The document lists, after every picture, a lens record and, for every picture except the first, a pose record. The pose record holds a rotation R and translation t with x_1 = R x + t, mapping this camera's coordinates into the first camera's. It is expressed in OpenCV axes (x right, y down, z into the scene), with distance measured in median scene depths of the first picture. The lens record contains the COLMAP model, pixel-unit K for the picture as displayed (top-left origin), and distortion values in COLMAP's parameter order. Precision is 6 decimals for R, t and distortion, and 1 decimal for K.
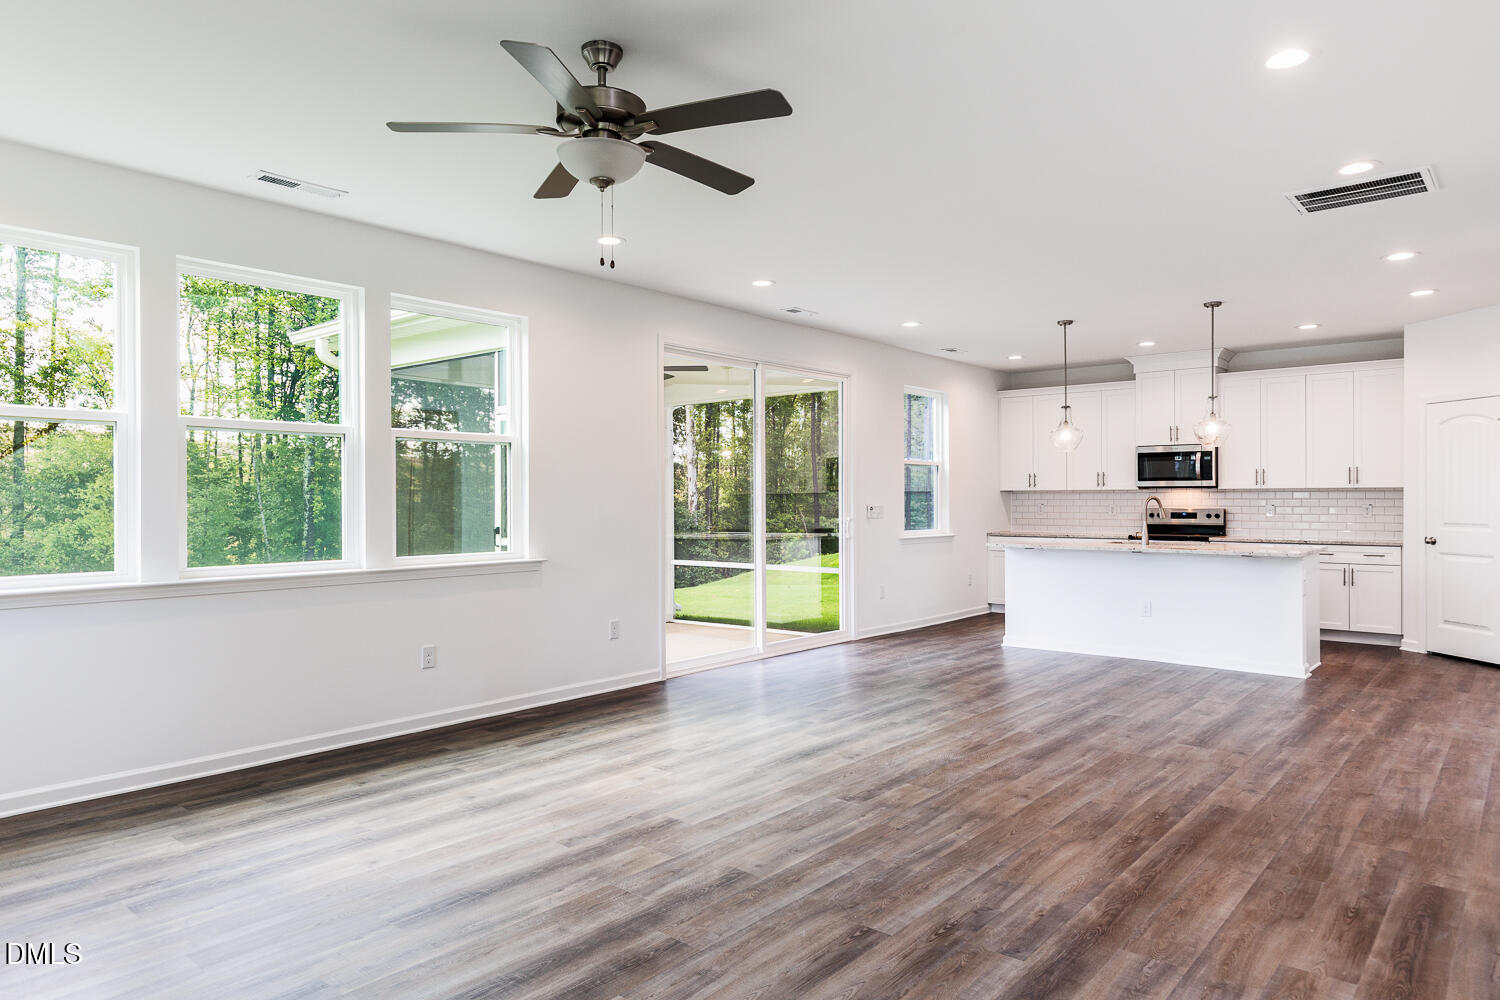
lens RADIAL K [[924.8, 0, 744.7], [0, 924.8, 501.5], [0, 0, 1]] dist [0.025200, -0.005485]
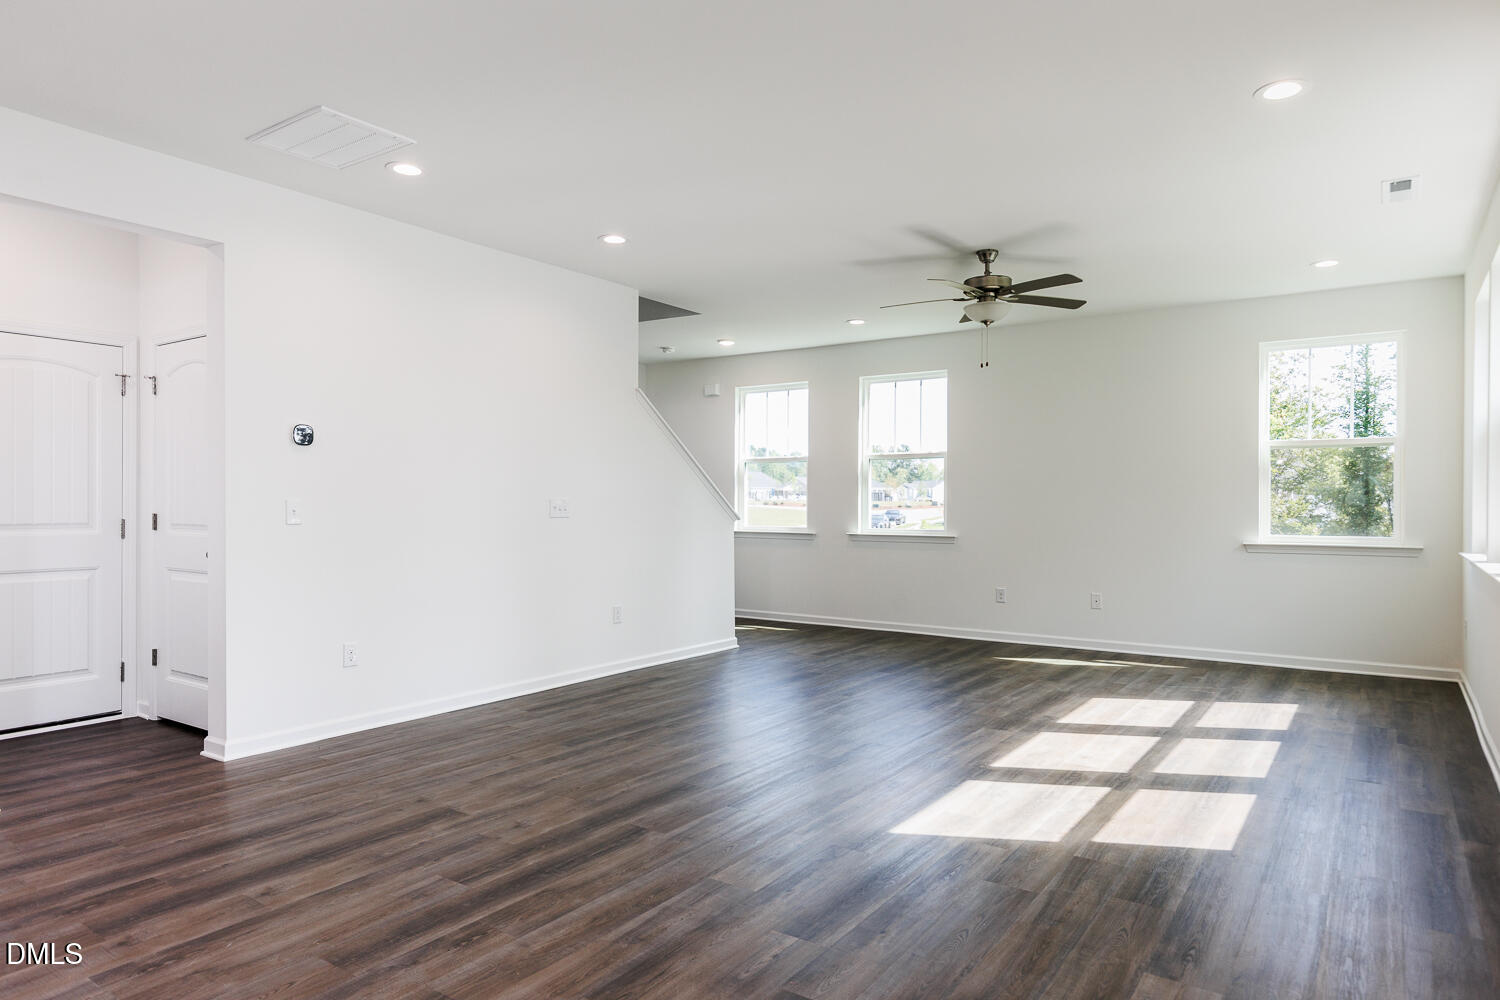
lens RADIAL K [[924.8, 0, 748.8], [0, 924.8, 501.2], [0, 0, 1]] dist [0.025200, -0.005485]
pose [[-0.994496, -0.000369, -0.104778, 0.199365], [-0.000667, 0.999996, 0.002807, 0.005806], [0.104777, 0.002861, -0.994492, 1.080570]]
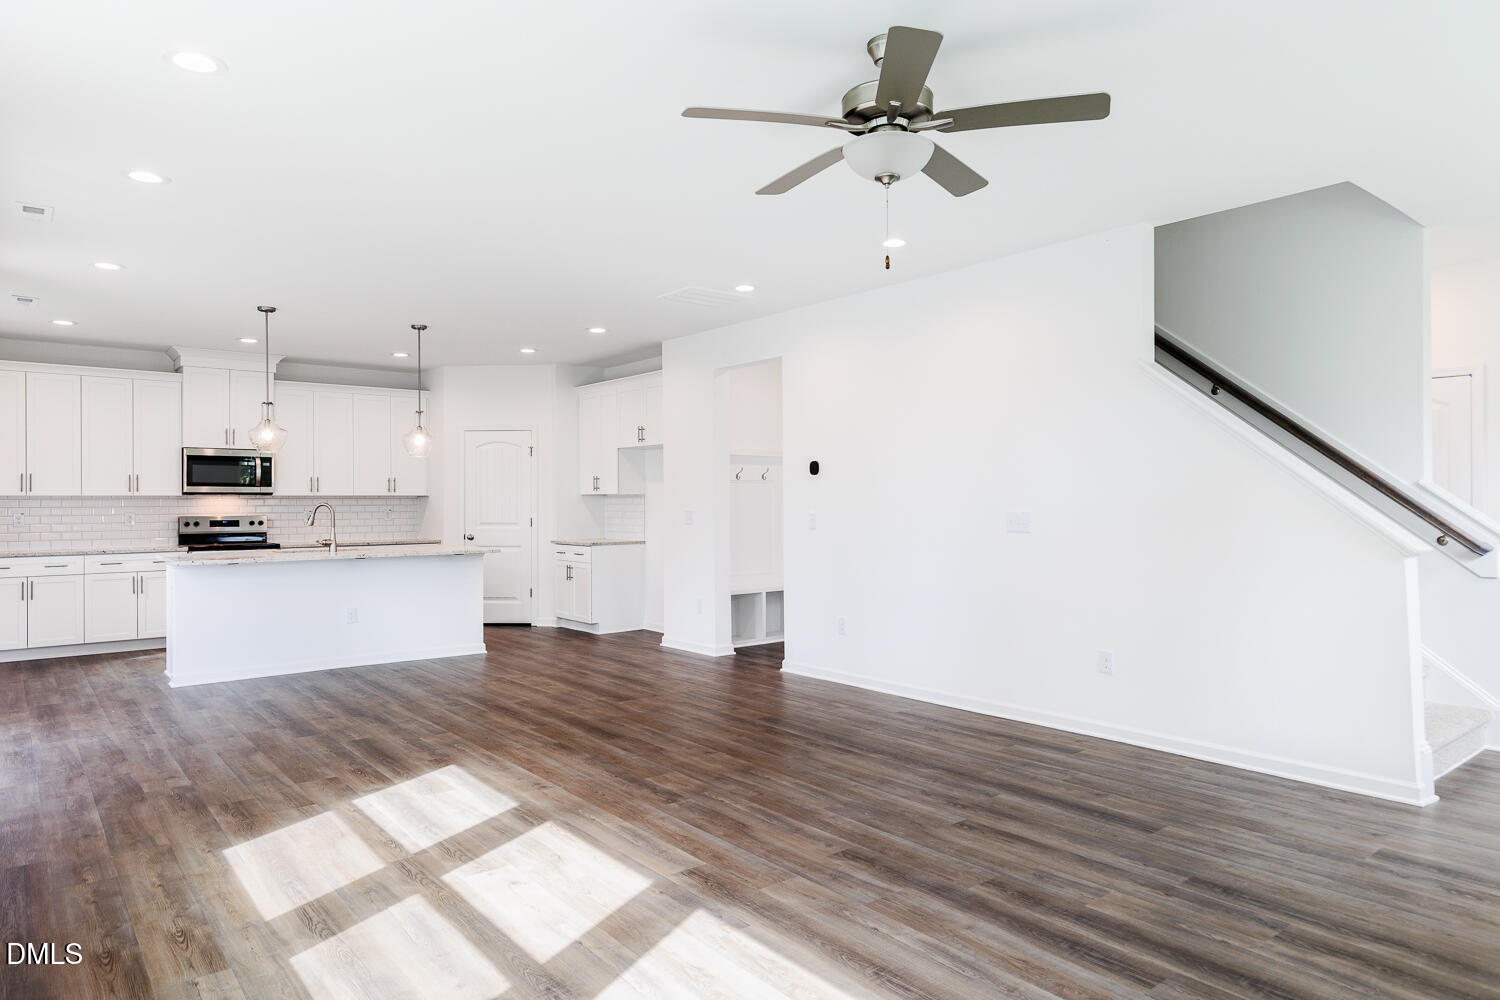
lens RADIAL K [[924.8, 0, 748.4], [0, 924.8, 499.9], [0, 0, 1]] dist [0.025200, -0.005485]
pose [[0.188612, 0.003574, 0.982045, -0.436455], [0.007157, 0.999962, -0.005013, -0.000391], [-0.982026, 0.007974, 0.188579, 0.367158]]
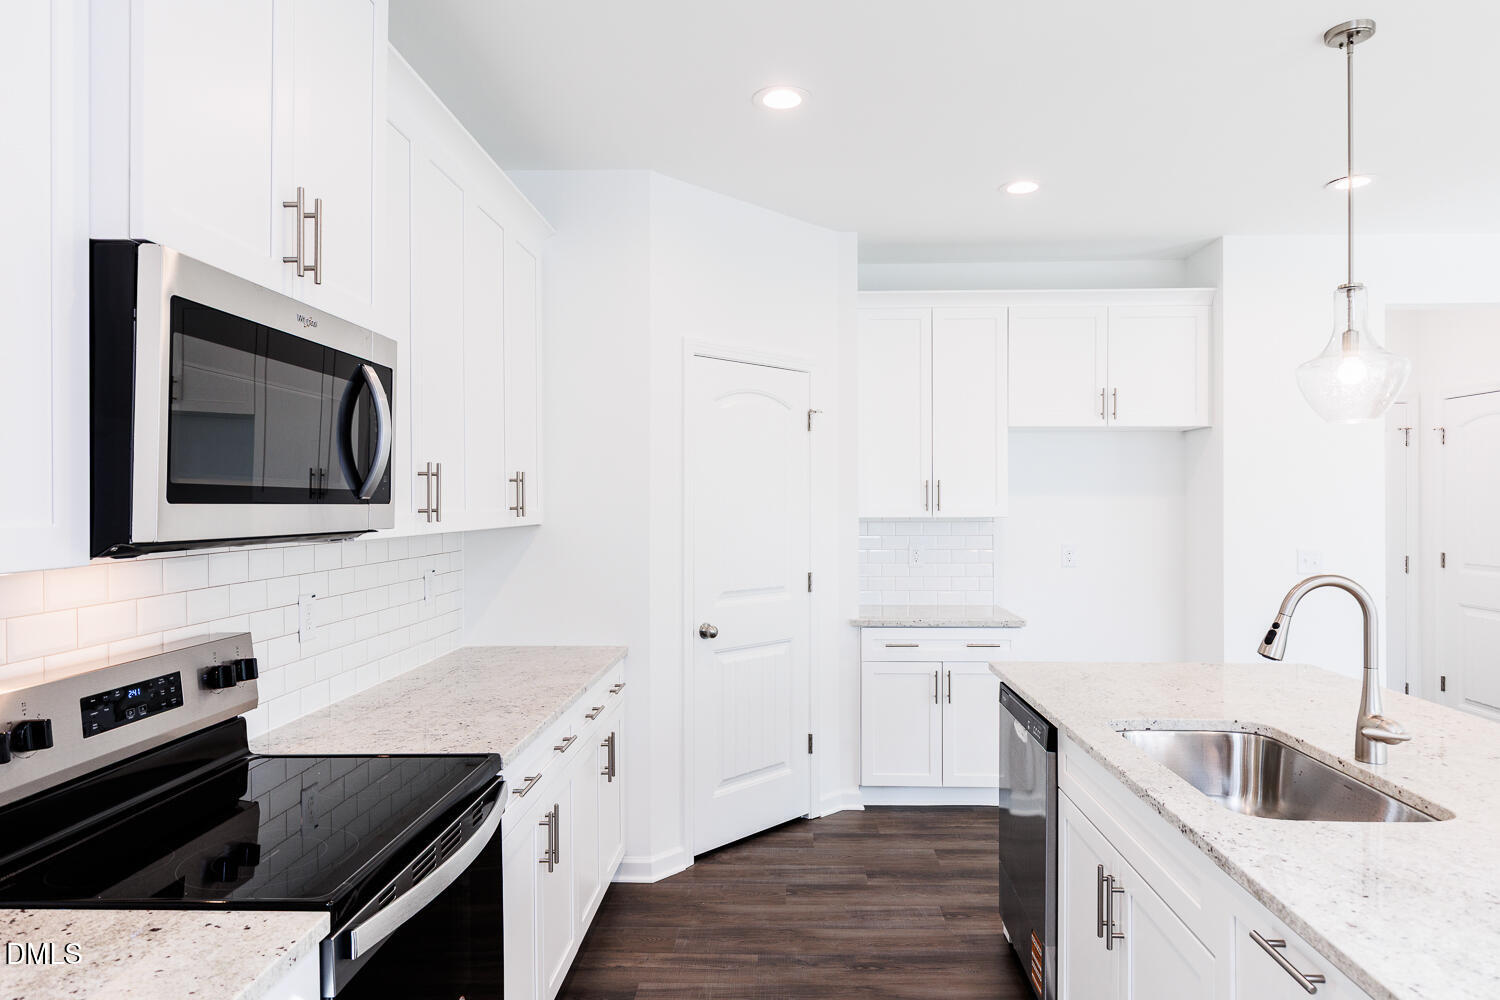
lens RADIAL K [[924.8, 0, 756.4], [0, 924.8, 500.9], [0, 0, 1]] dist [0.025200, -0.005485]
pose [[-0.633696, 0.008588, 0.773535, 0.323219], [0.010429, 0.999942, -0.002558, -0.025437], [-0.773512, 0.006446, -0.633749, 1.250976]]
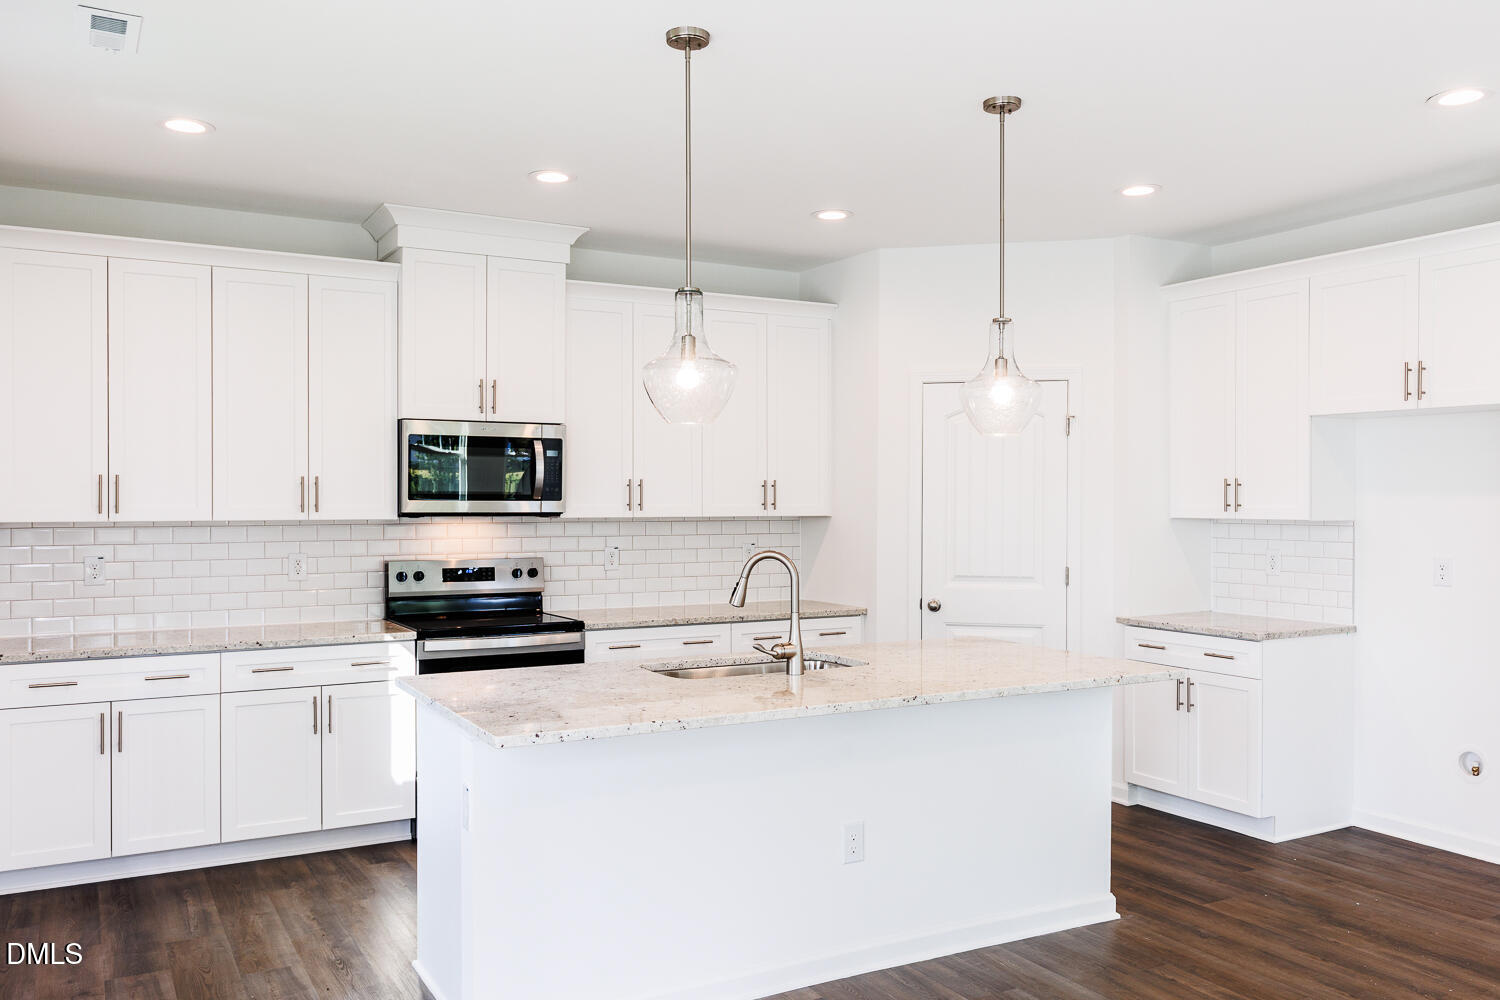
lens RADIAL K [[1225.0, 0, 772.7], [0, 1225.0, 512.3], [0, 0, 1]] dist [0.023031, 0.014839]
pose [[0.338247, -0.006624, 0.941034, -0.061838], [0.001073, 0.999977, 0.006654, -0.024195], [-0.941057, -0.001241, 0.338246, 0.798589]]
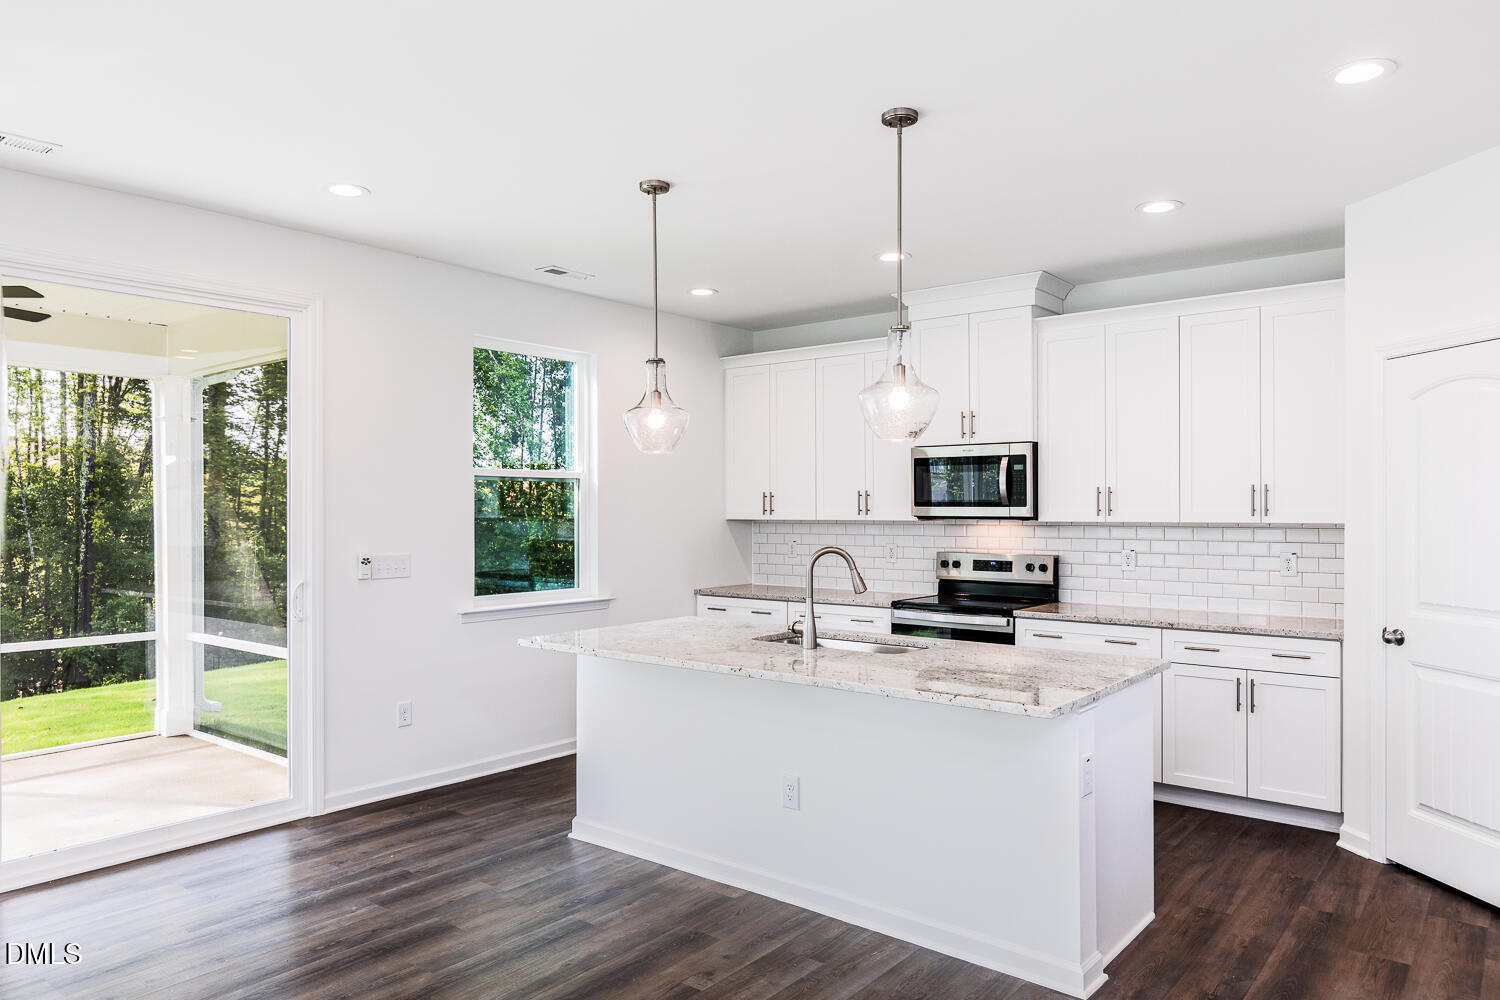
lens RADIAL K [[1015.4, 0, 735.8], [0, 1015.4, 507.9], [0, 0, 1]] dist [0.041447, -0.009428]
pose [[0.999813, -0.000622, 0.019326, 0.367785], [0.000682, 0.999995, -0.003090, -0.023482], [-0.019324, 0.003103, 0.999808, 0.452076]]
